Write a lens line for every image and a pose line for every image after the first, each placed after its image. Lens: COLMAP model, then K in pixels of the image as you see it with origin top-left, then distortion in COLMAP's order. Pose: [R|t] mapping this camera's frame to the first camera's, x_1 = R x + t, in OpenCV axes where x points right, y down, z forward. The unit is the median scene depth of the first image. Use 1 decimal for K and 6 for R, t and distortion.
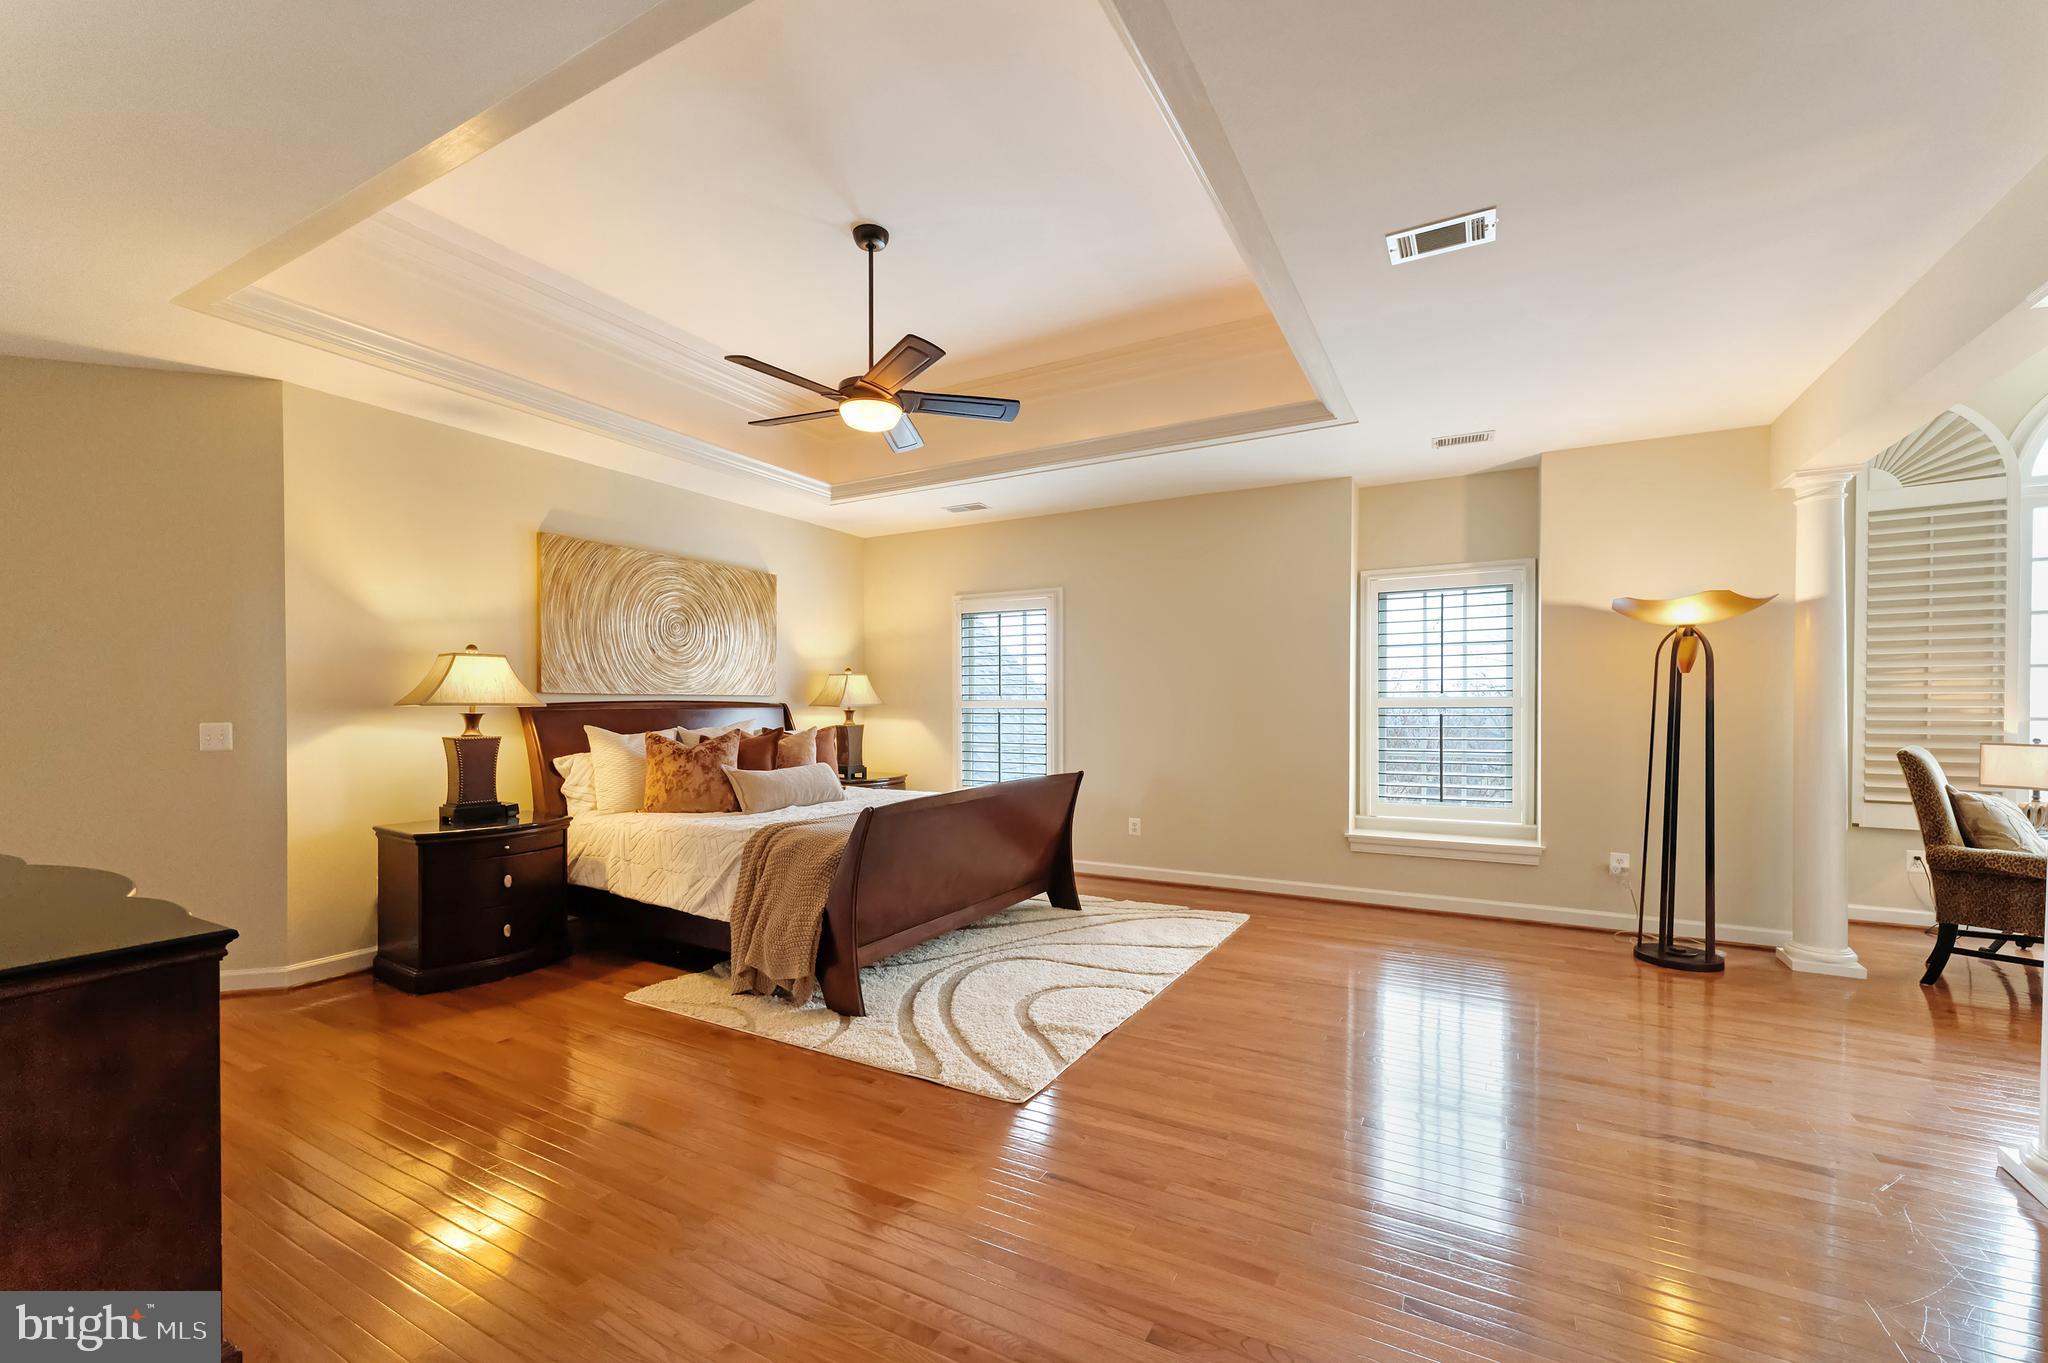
lens RADIAL K [[824.8, 0, 1030.8], [0, 824.8, 710.5], [0, 0, 1]] dist [0.000009, 0.000020]
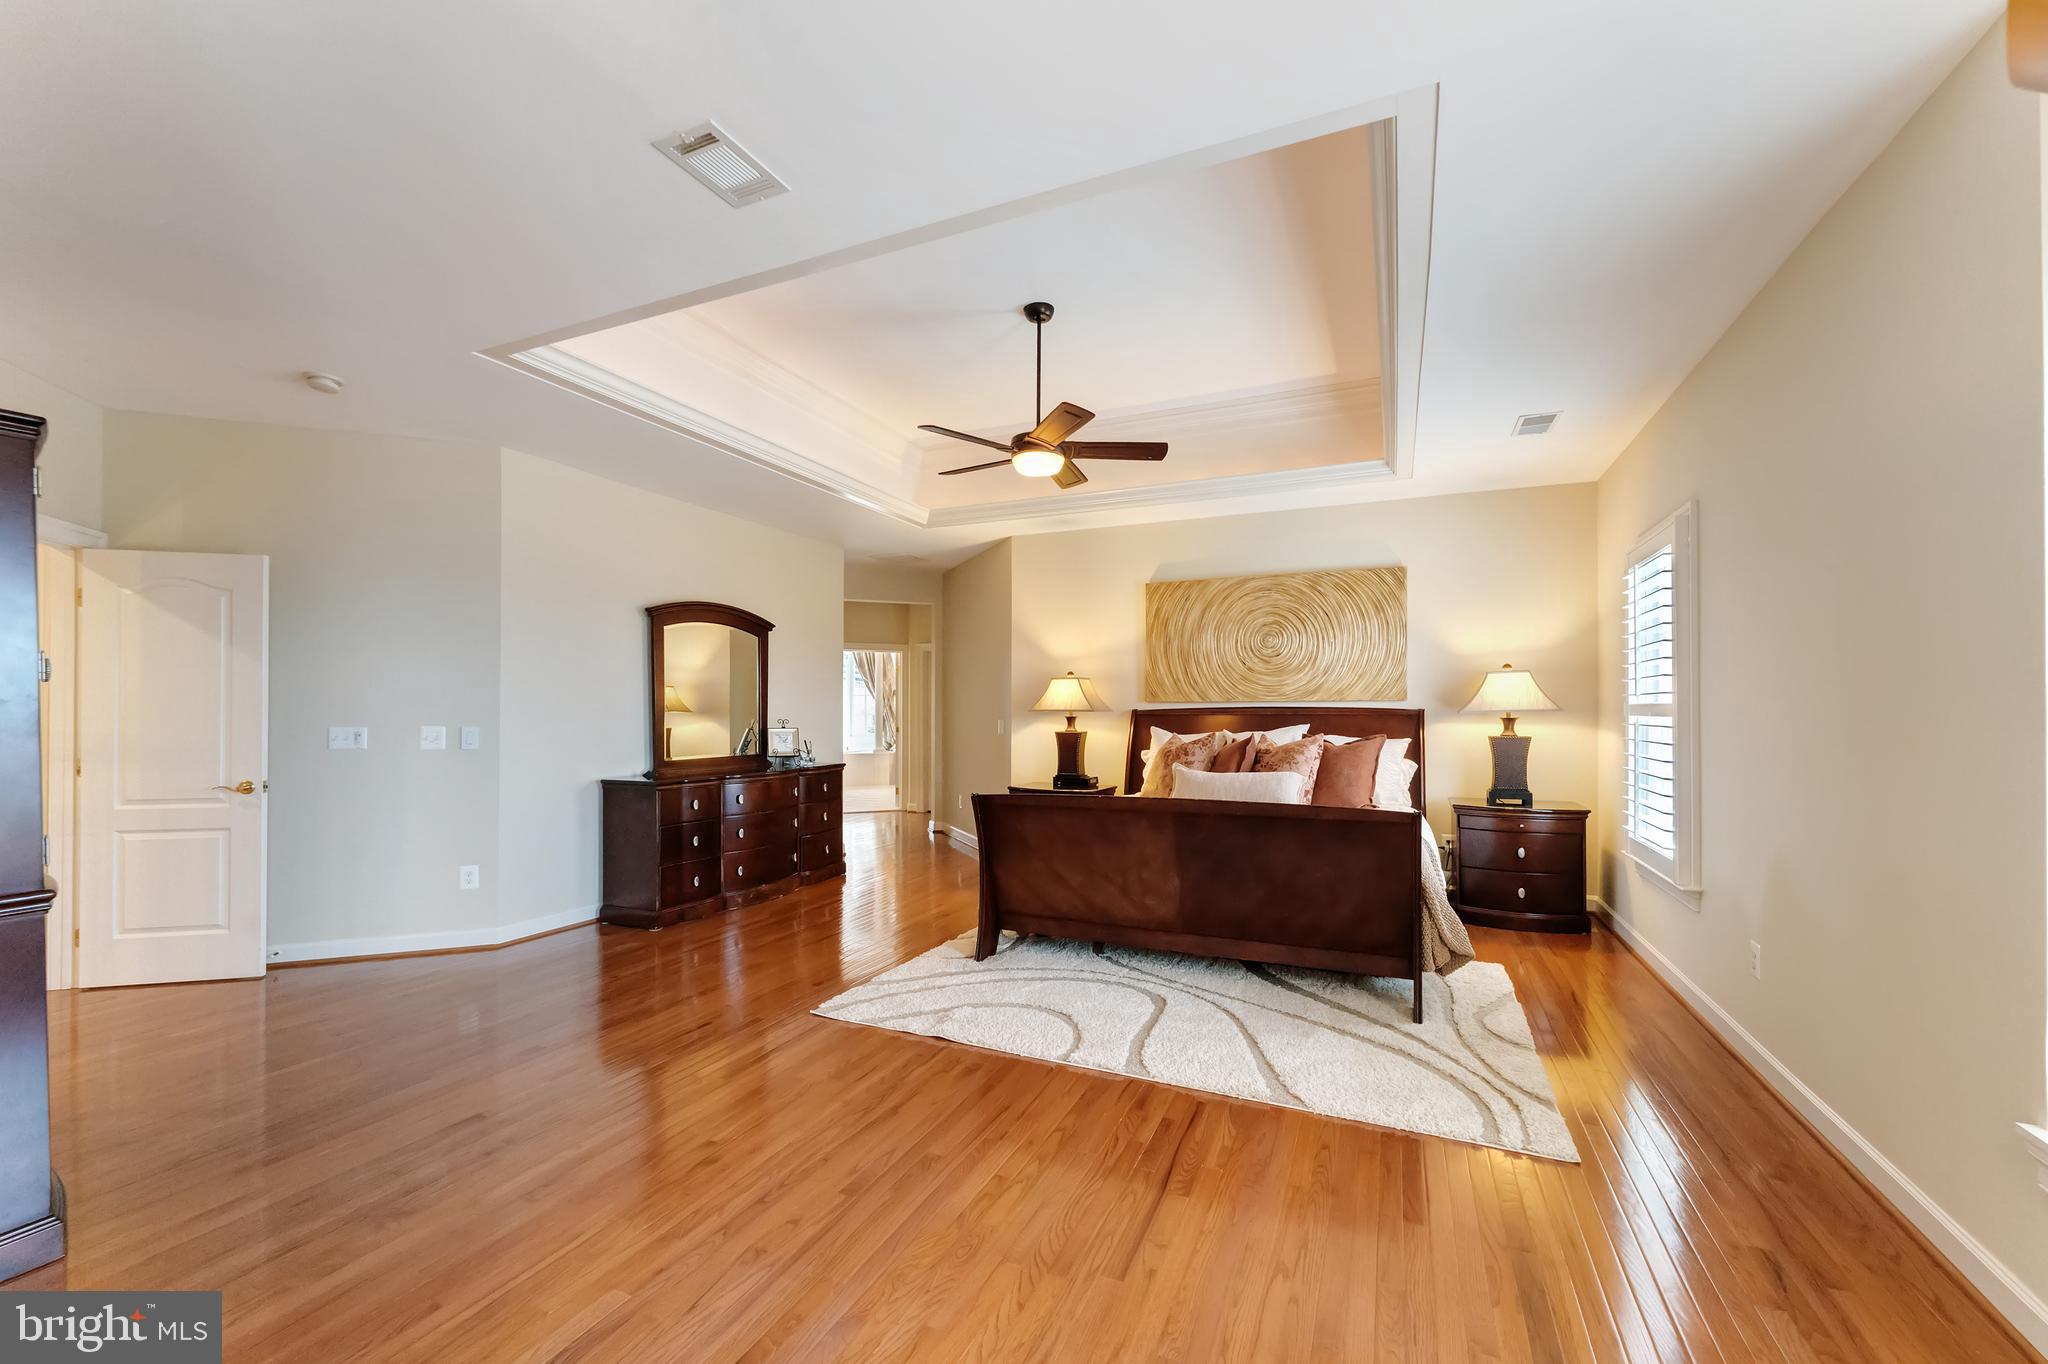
lens RADIAL K [[824.8, 0, 1030.8], [0, 824.8, 711.0], [0, 0, 1]] dist [0.000009, 0.000020]
pose [[0.094531, 0.006330, -0.995502, 0.824464], [-0.003616, 0.999975, 0.006016, -0.014446], [0.995515, 0.003031, 0.094552, 0.748848]]
